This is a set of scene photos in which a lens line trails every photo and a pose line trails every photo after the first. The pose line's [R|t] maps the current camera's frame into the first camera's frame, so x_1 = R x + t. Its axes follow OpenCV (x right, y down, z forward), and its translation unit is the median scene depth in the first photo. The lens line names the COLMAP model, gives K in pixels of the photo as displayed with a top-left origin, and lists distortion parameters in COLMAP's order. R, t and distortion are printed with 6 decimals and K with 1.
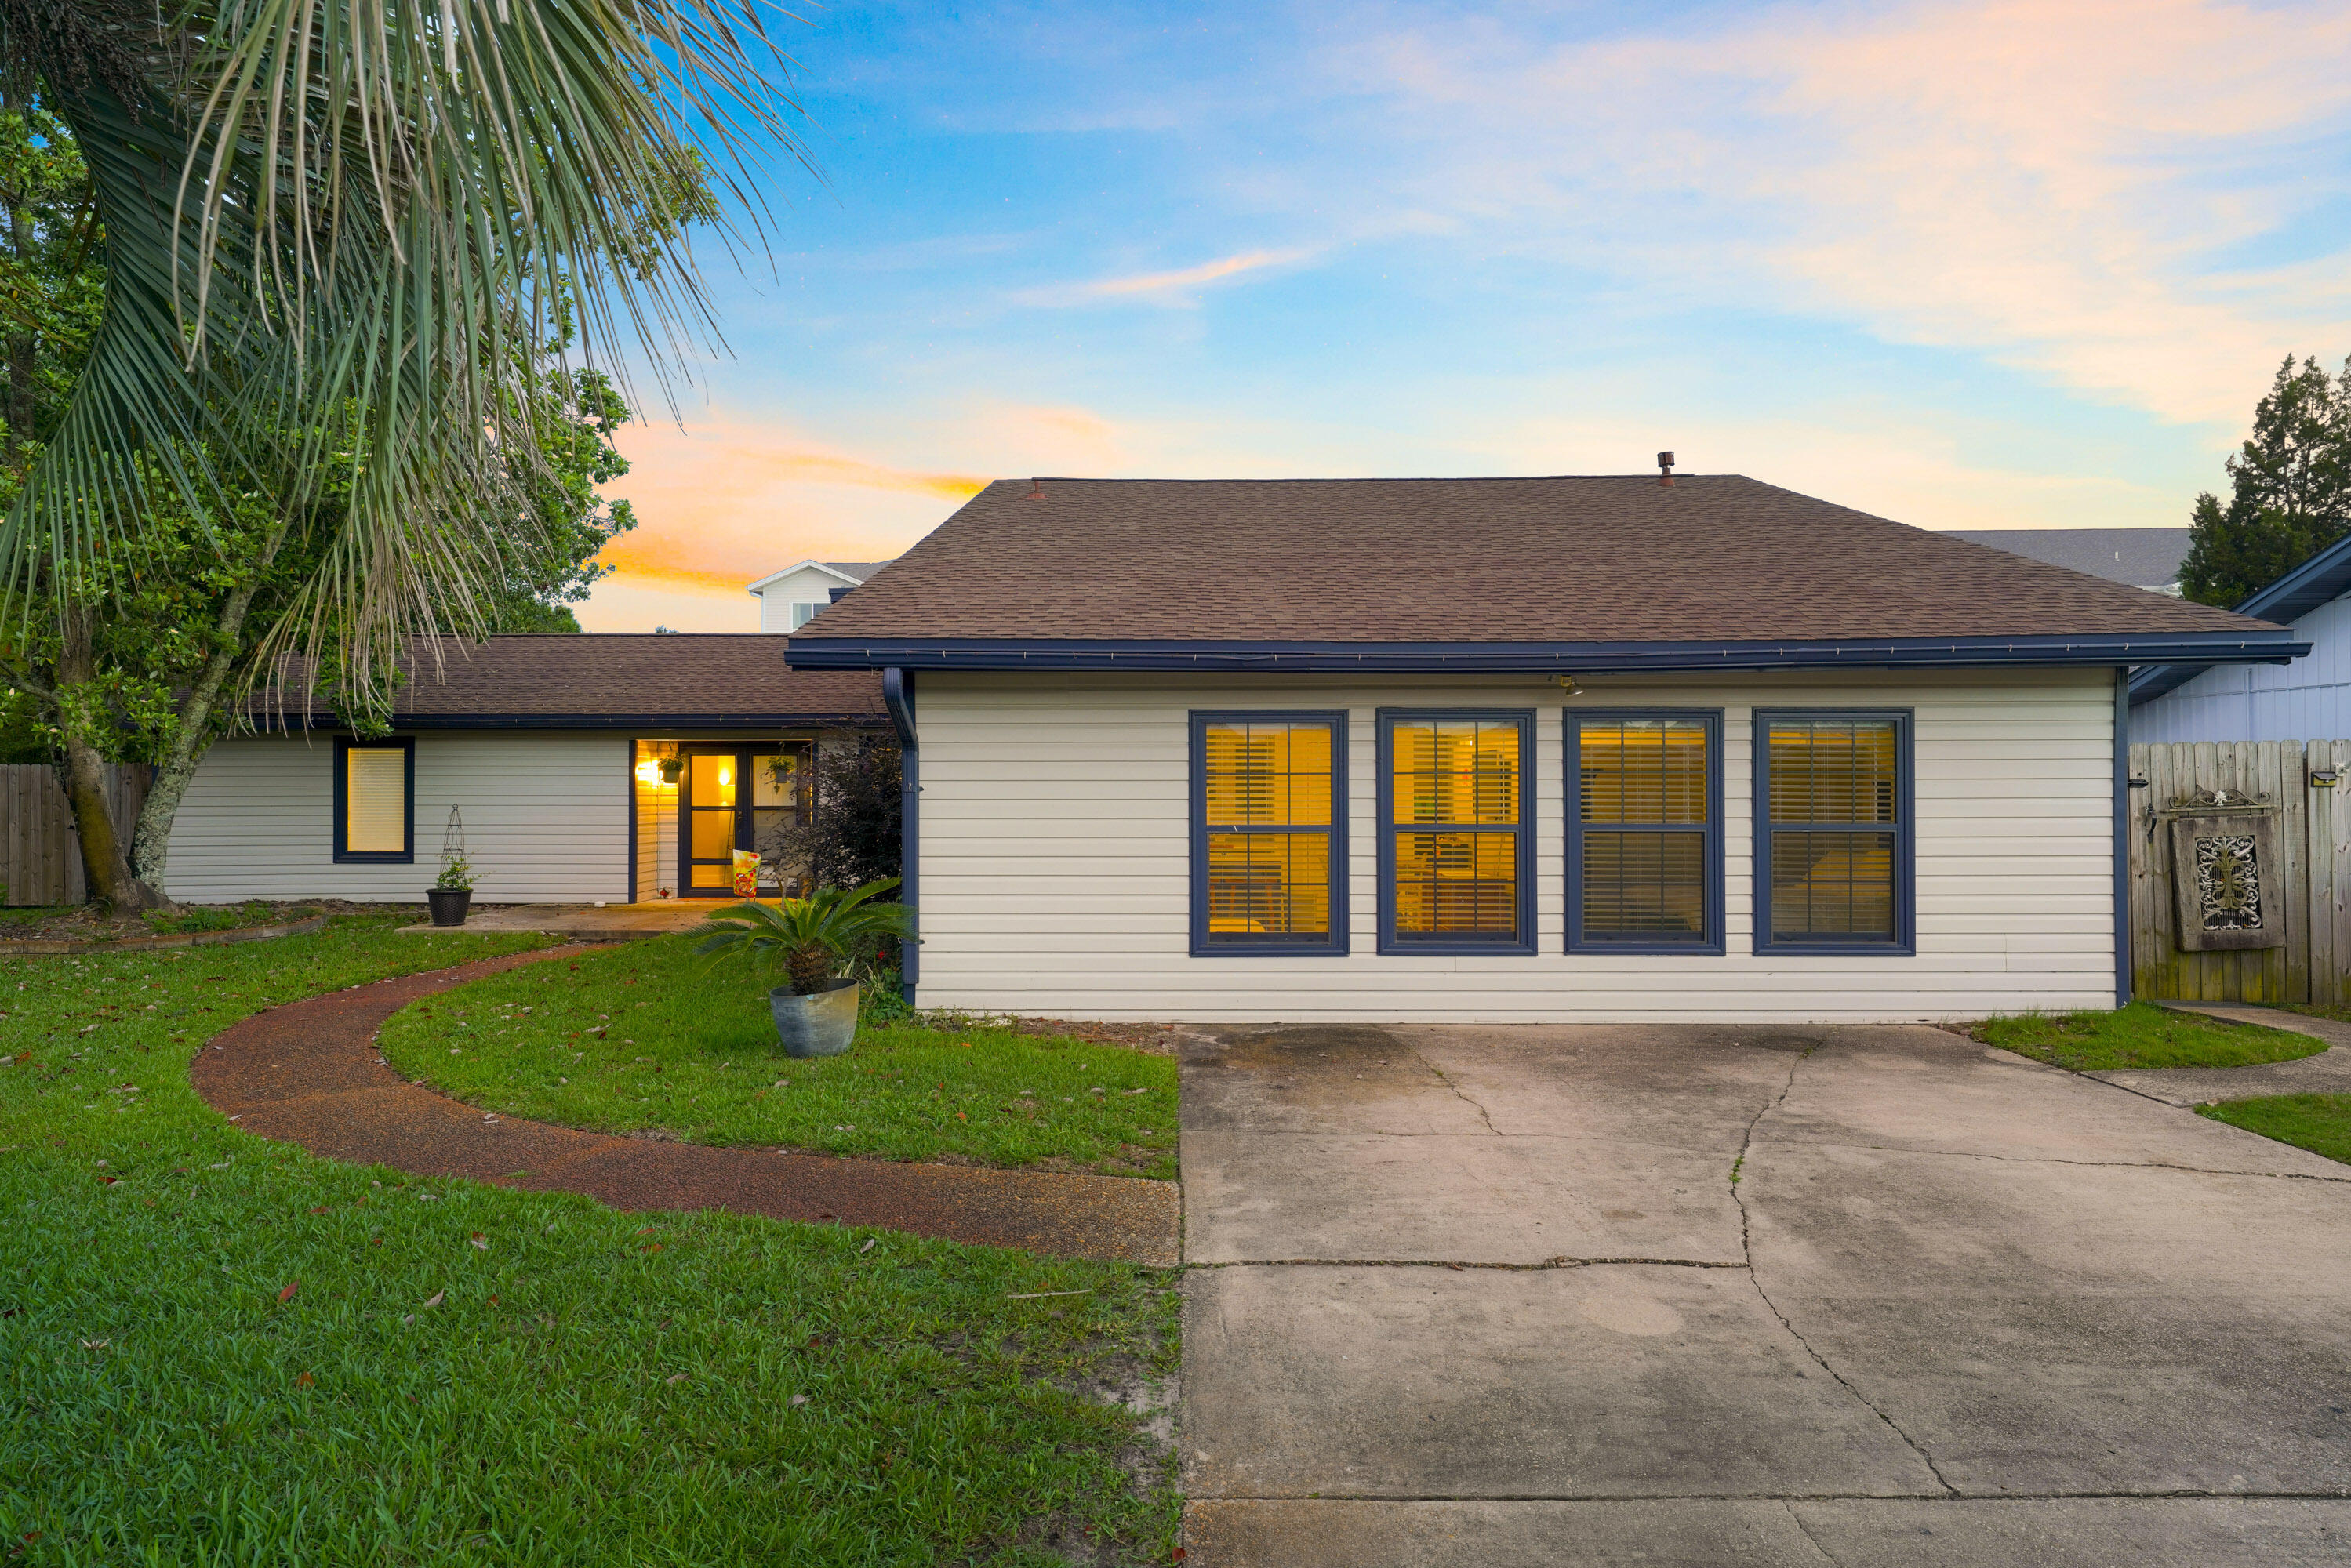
lens RADIAL K [[1376.2, 0, 1165.5], [0, 1376.2, 787.1], [0, 0, 1]] dist [0.016848, 0.002418]
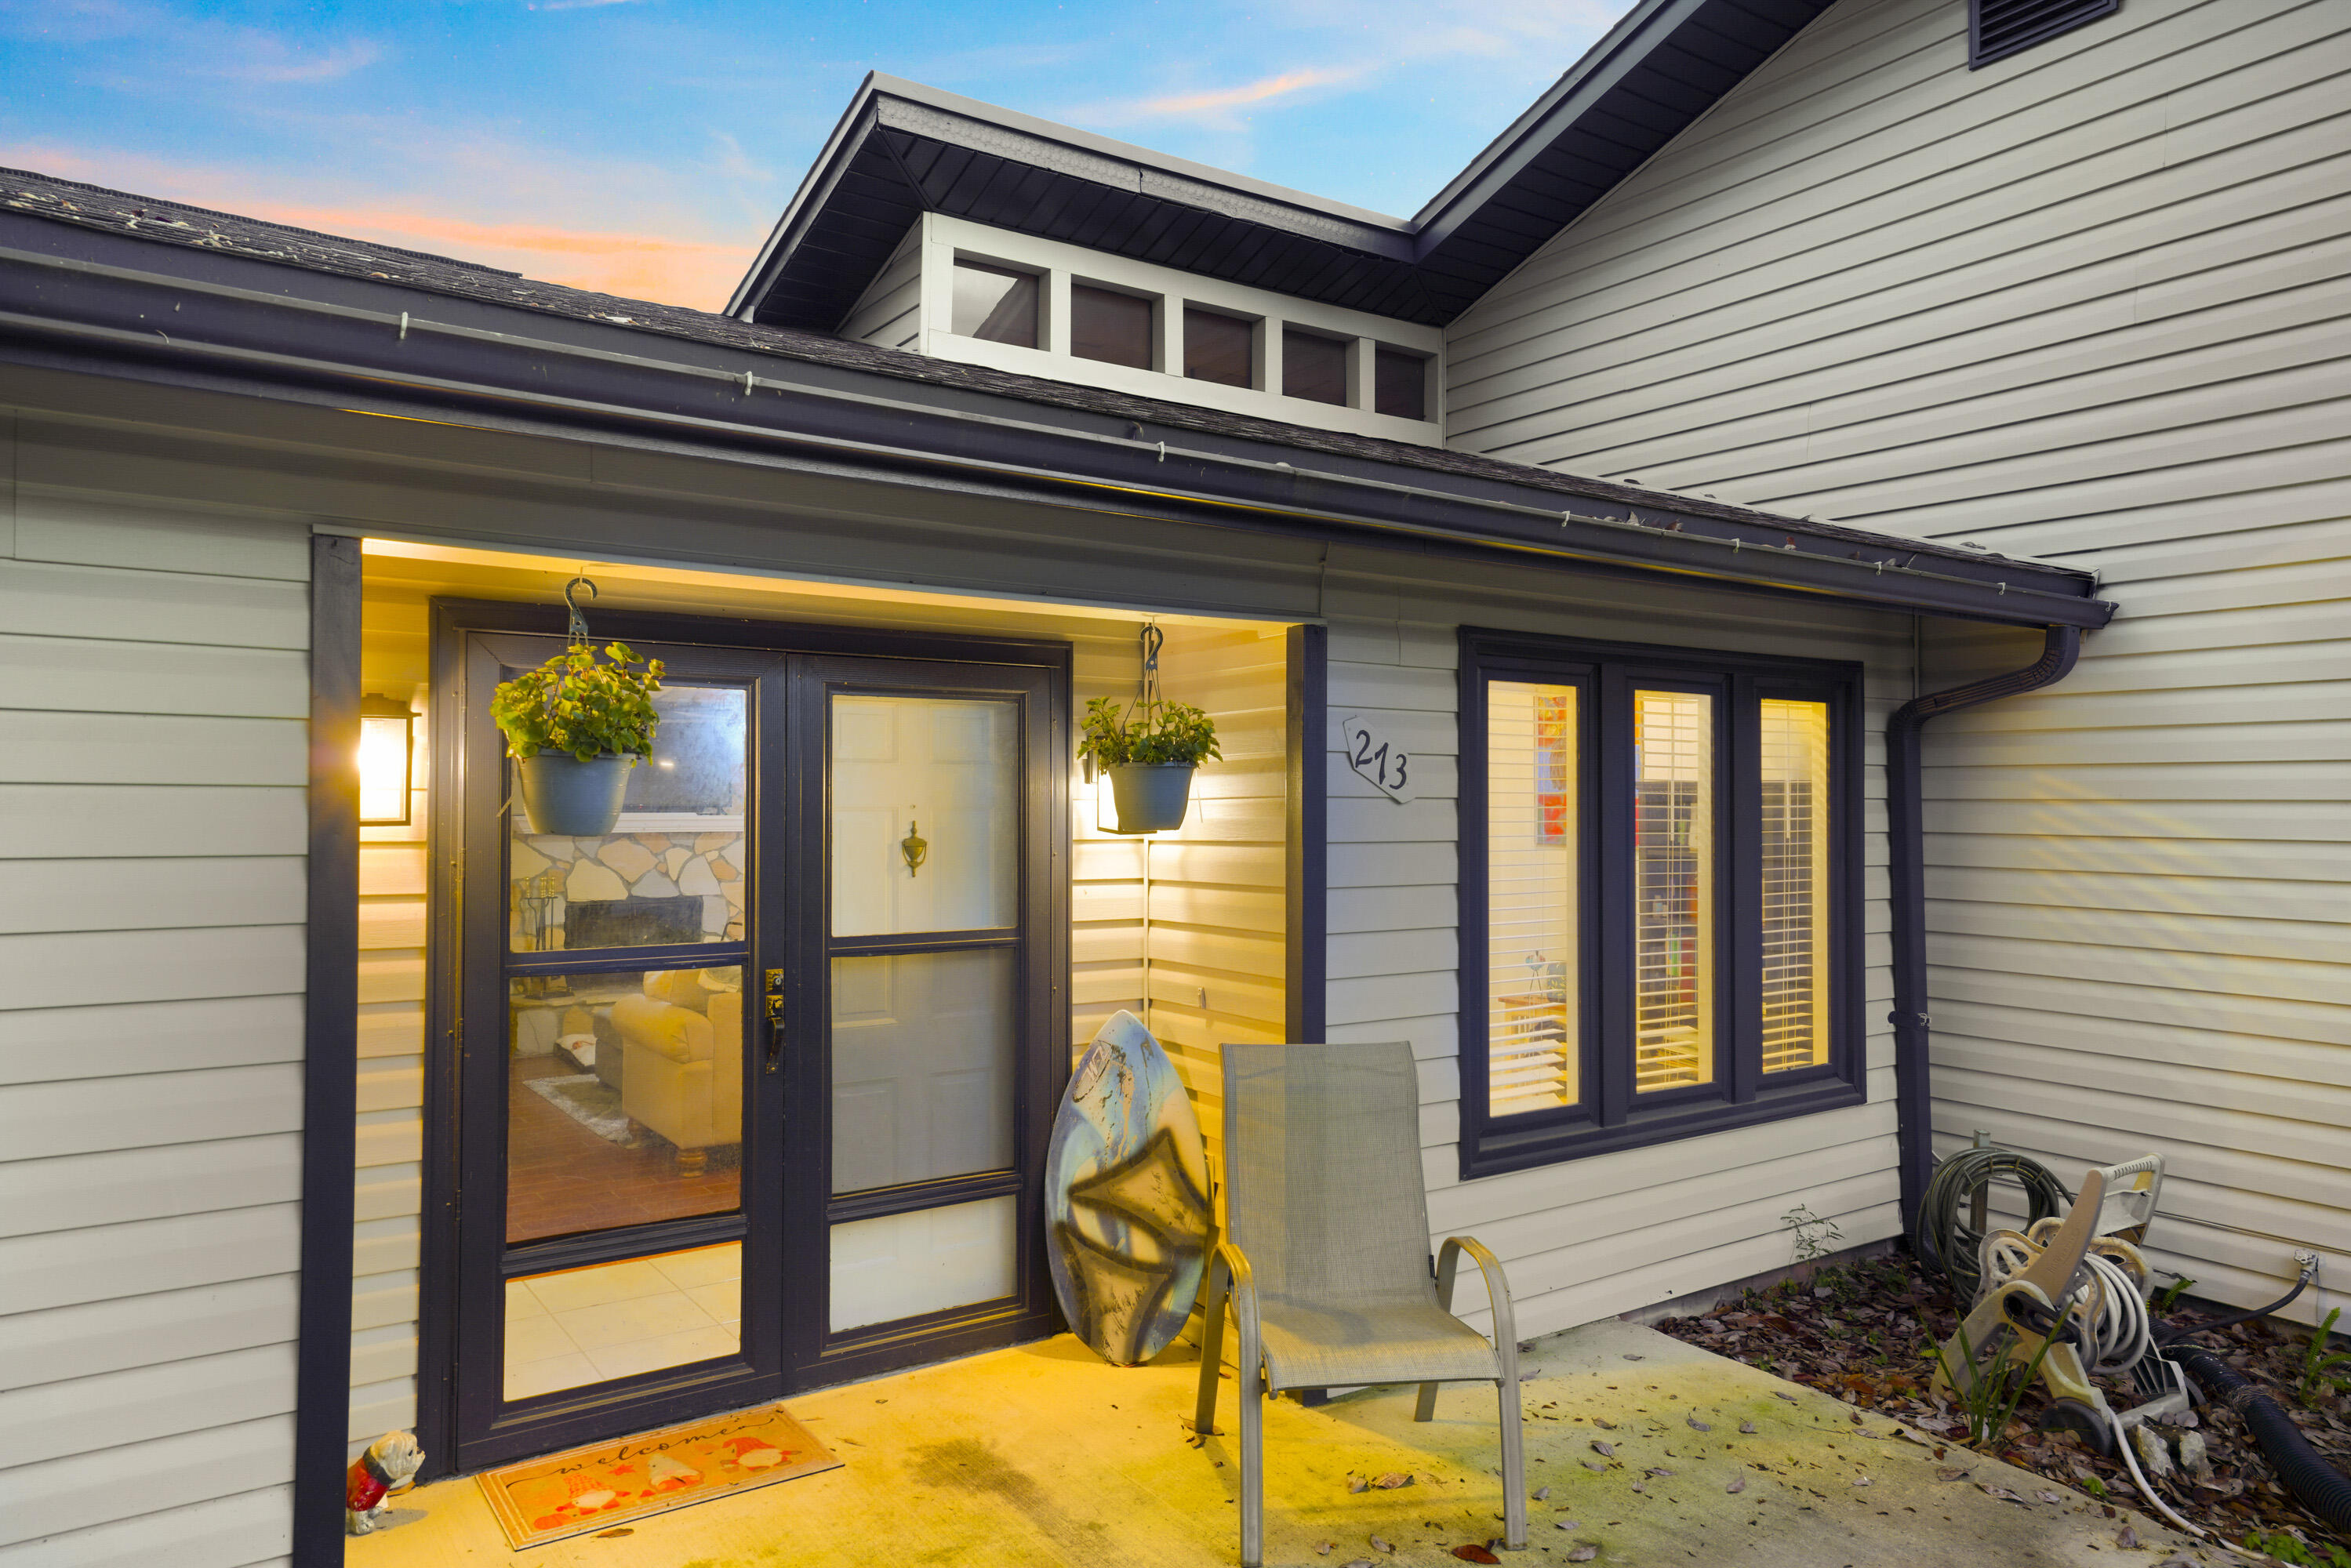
lens RADIAL K [[1538.0, 0, 1186.2], [0, 1538.0, 786.2], [0, 0, 1]] dist [0.025703, -0.002959]
pose [[0.811808, 0.013660, 0.583765, -0.802190], [-0.004714, 0.999847, -0.016841, -0.011341], [-0.583906, 0.010920, 0.811748, 1.597563]]
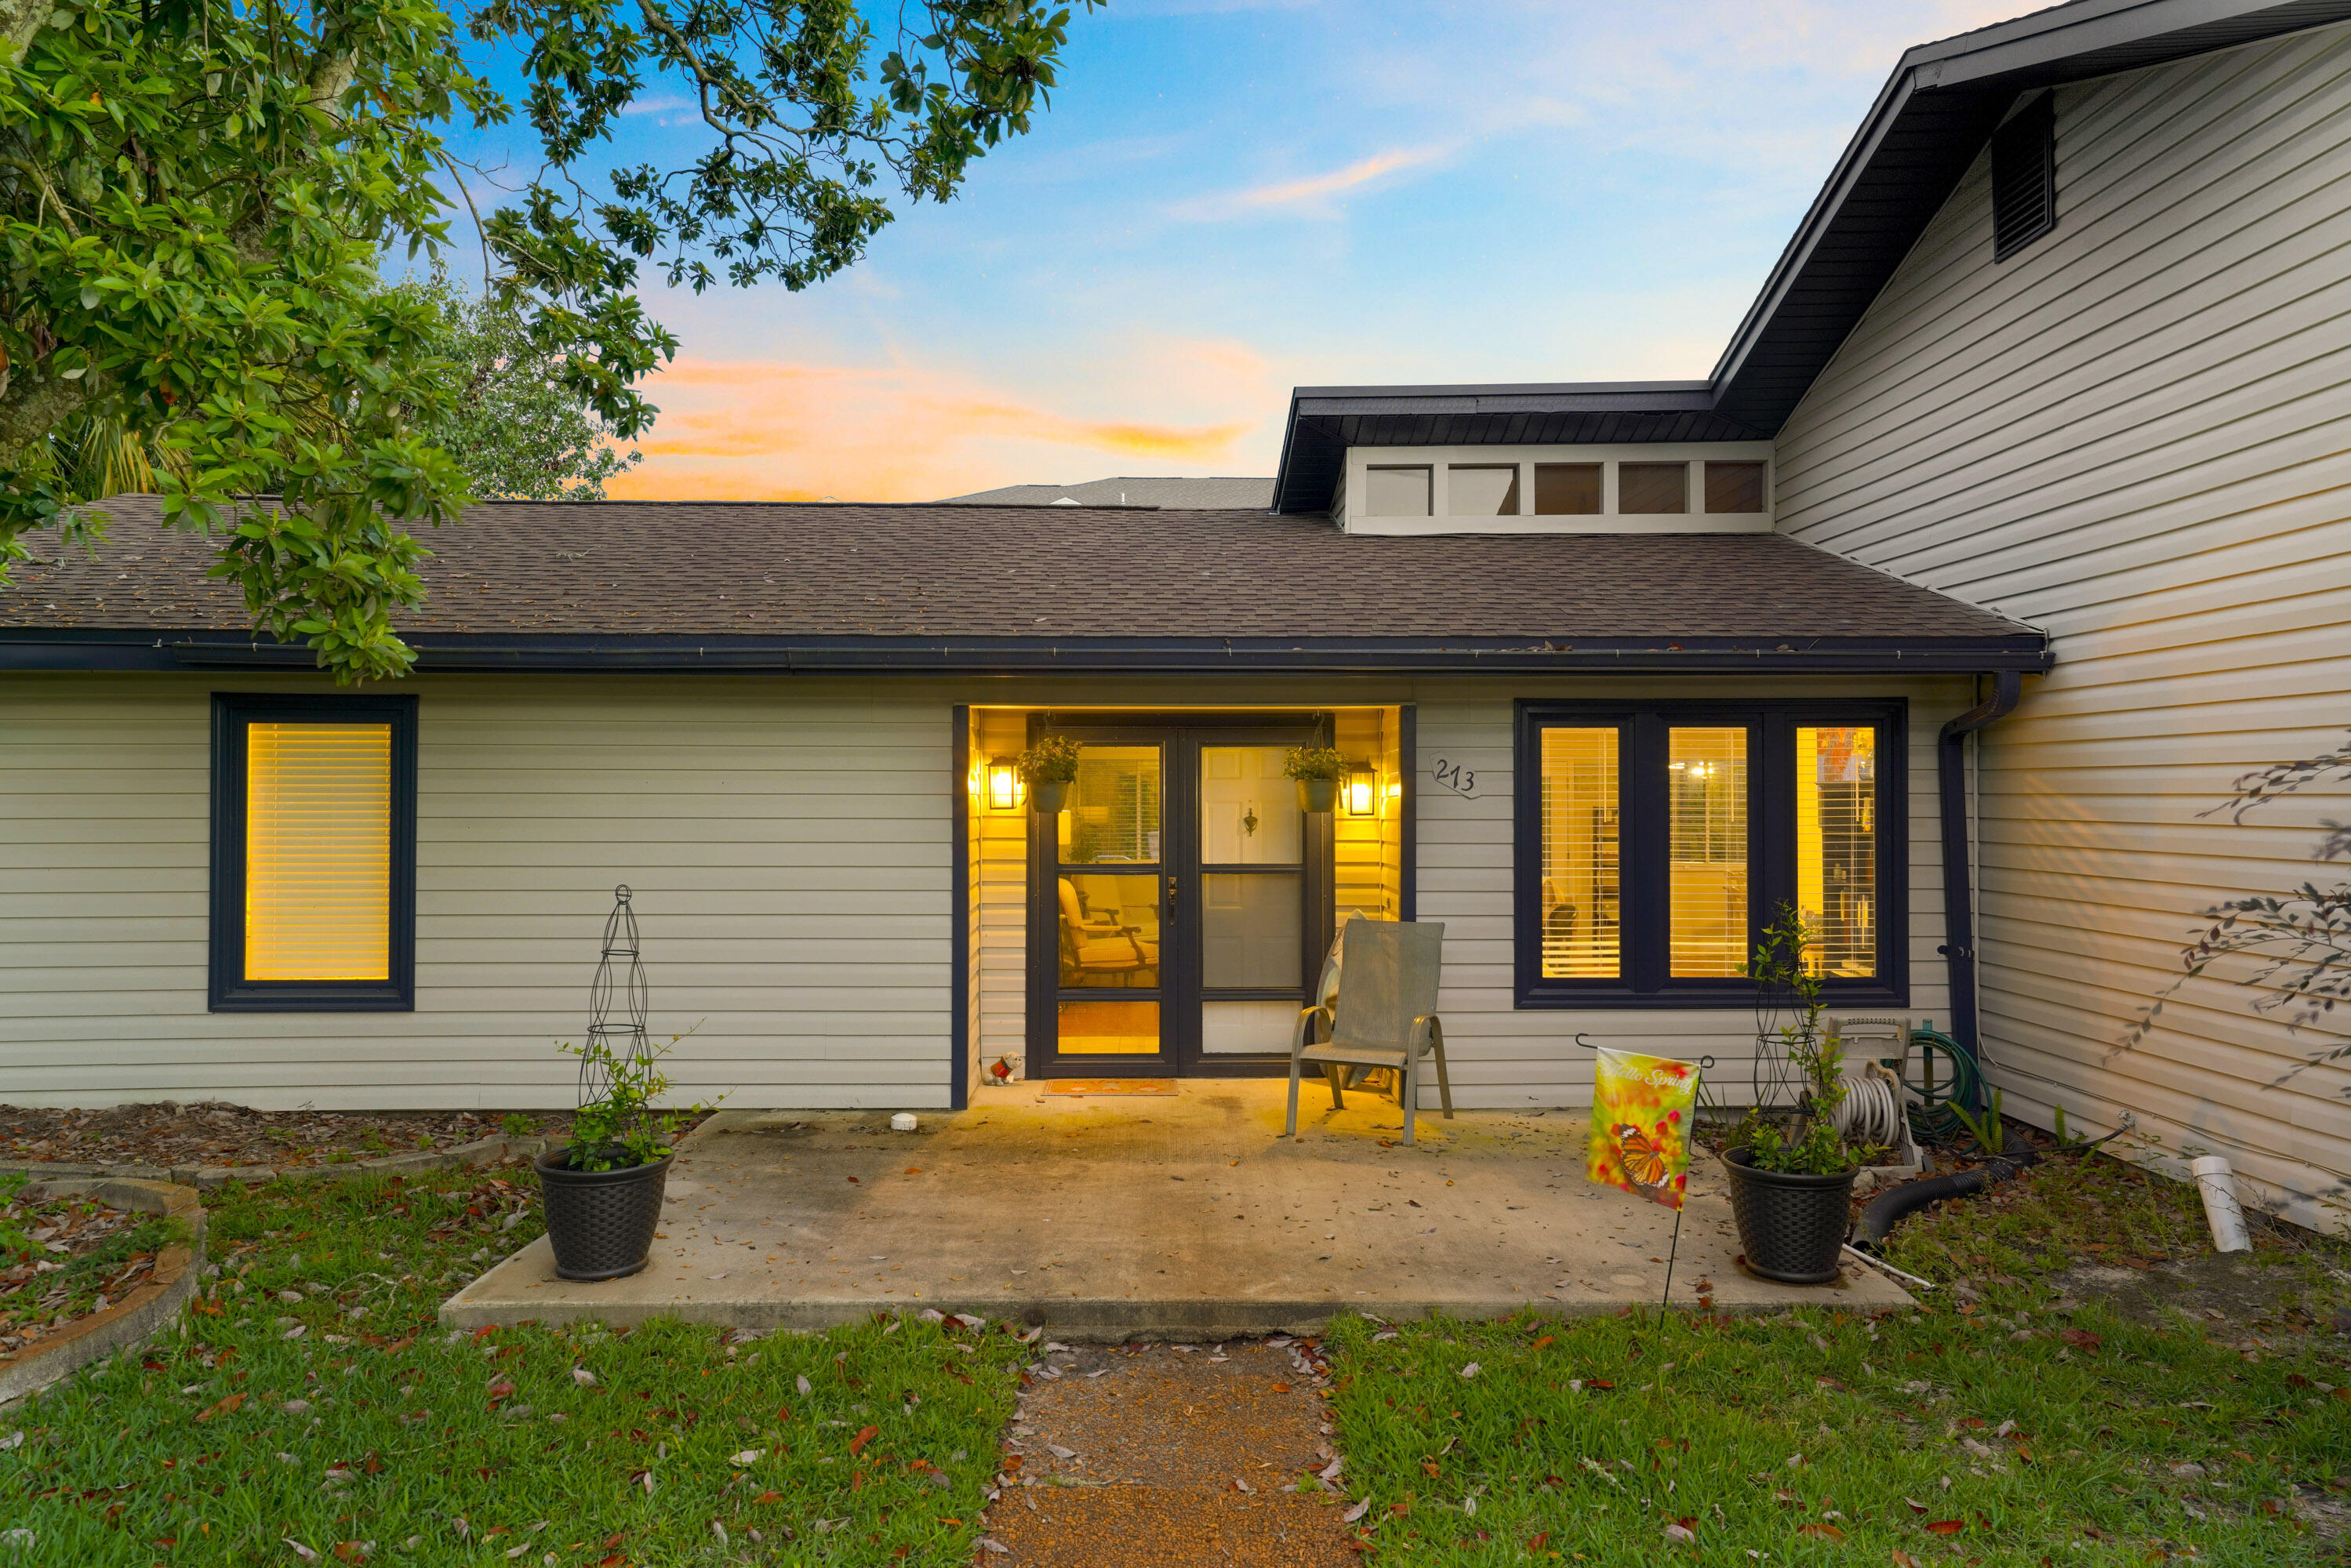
lens RADIAL K [[1538.0, 0, 1175.8], [0, 1538.0, 788.2], [0, 0, 1]] dist [0.025703, -0.002959]
pose [[0.999349, 0.003307, 0.035913, -0.666782], [-0.003009, 0.999961, -0.008348, -0.012479], [-0.035939, 0.008235, 0.999320, 1.068719]]
